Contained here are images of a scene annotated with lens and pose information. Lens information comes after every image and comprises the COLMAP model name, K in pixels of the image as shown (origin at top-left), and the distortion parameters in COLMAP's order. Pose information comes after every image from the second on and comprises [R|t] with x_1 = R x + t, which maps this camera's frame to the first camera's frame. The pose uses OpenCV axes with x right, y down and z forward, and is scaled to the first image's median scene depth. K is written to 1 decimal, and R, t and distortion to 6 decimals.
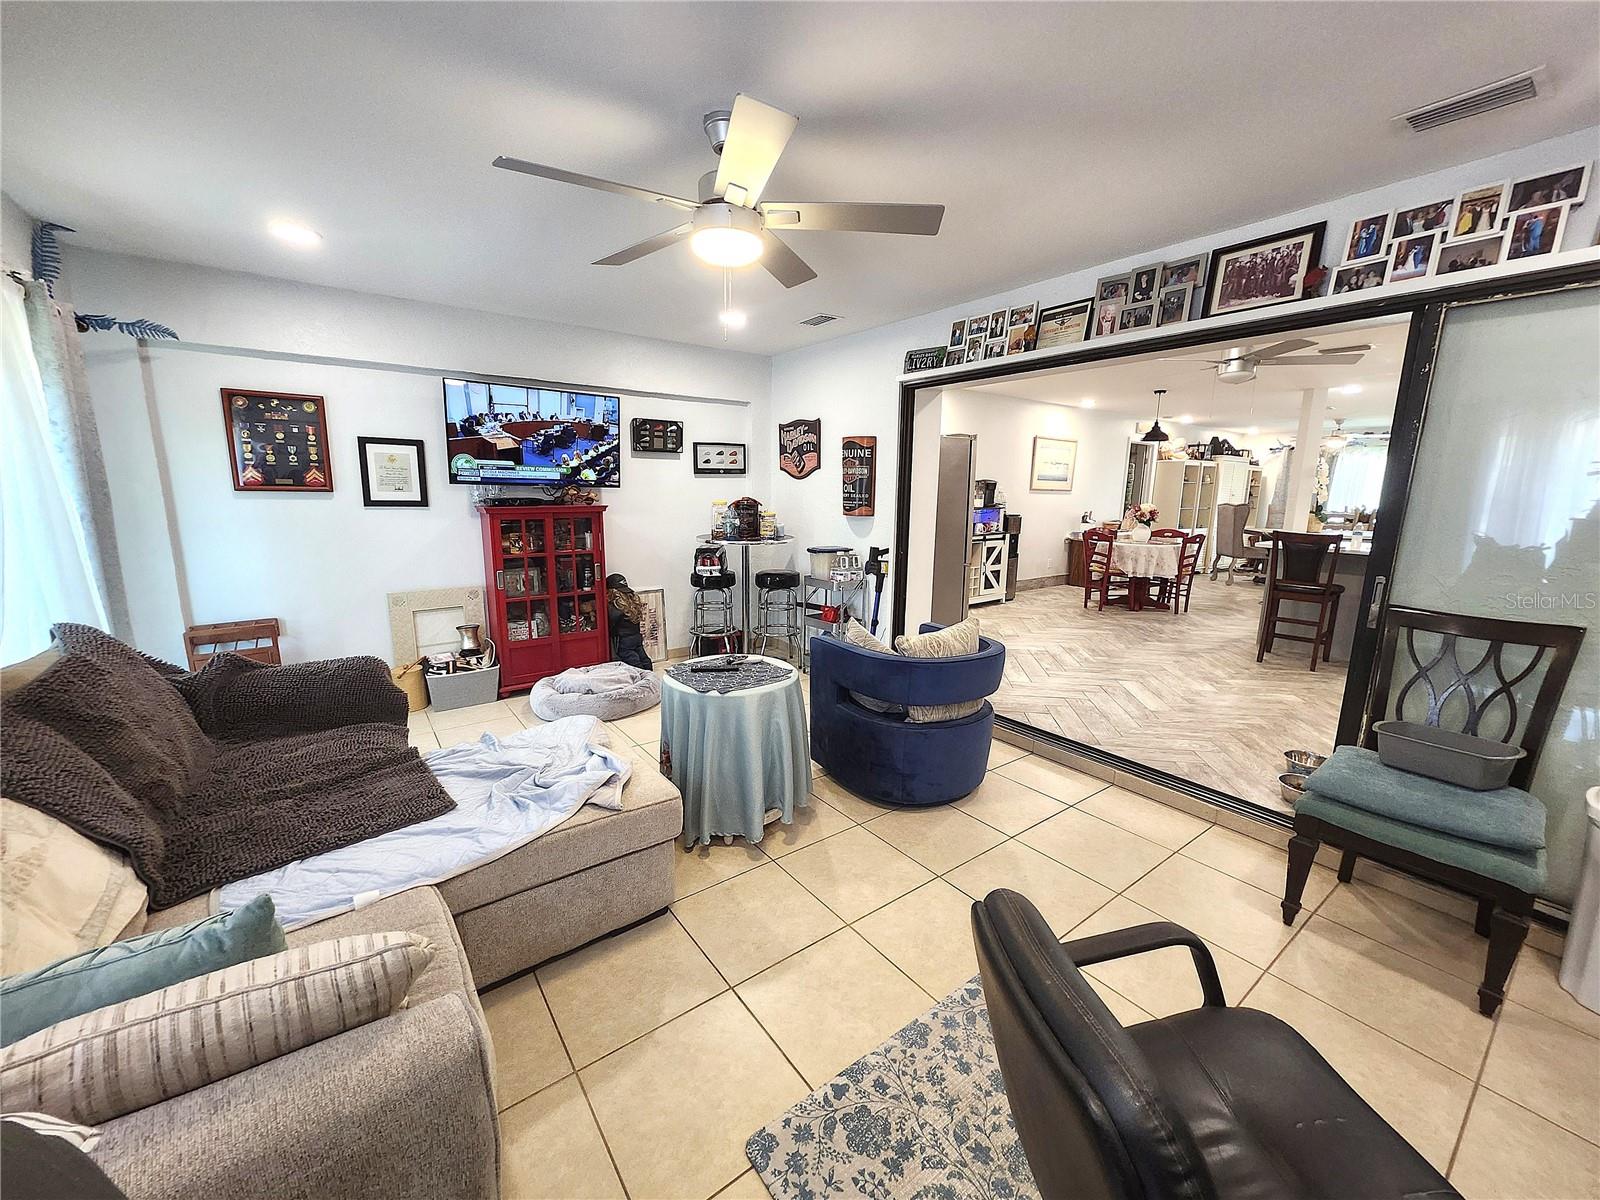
lens RADIAL K [[627.0, 0, 795.6], [0, 627.0, 599.4], [0, 0, 1]] dist [0.002538, -0.001128]
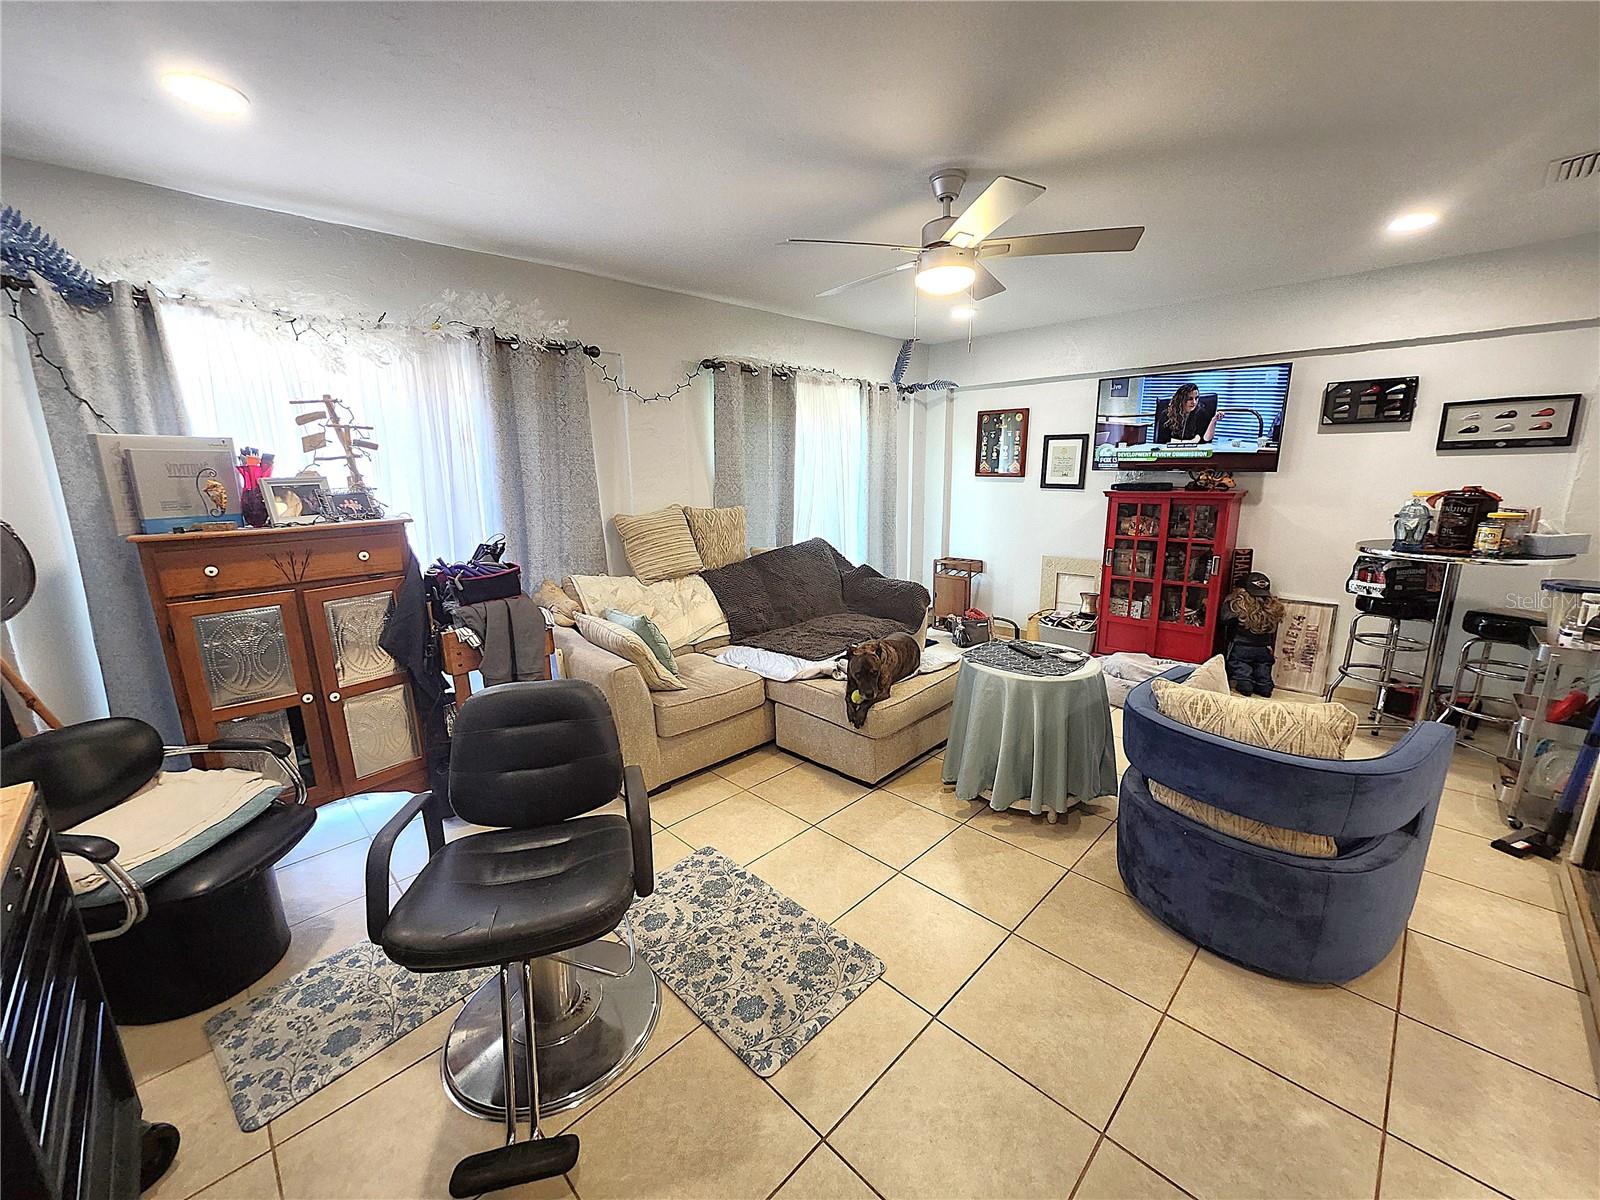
lens RADIAL K [[627.0, 0, 807.3], [0, 627.0, 602.5], [0, 0, 1]] dist [0.002538, -0.001128]
pose [[0.153759, 0.198858, -0.967891, 0.579509], [-0.161147, 0.971472, 0.173994, -0.065386], [0.974879, 0.129219, 0.181418, 0.315111]]
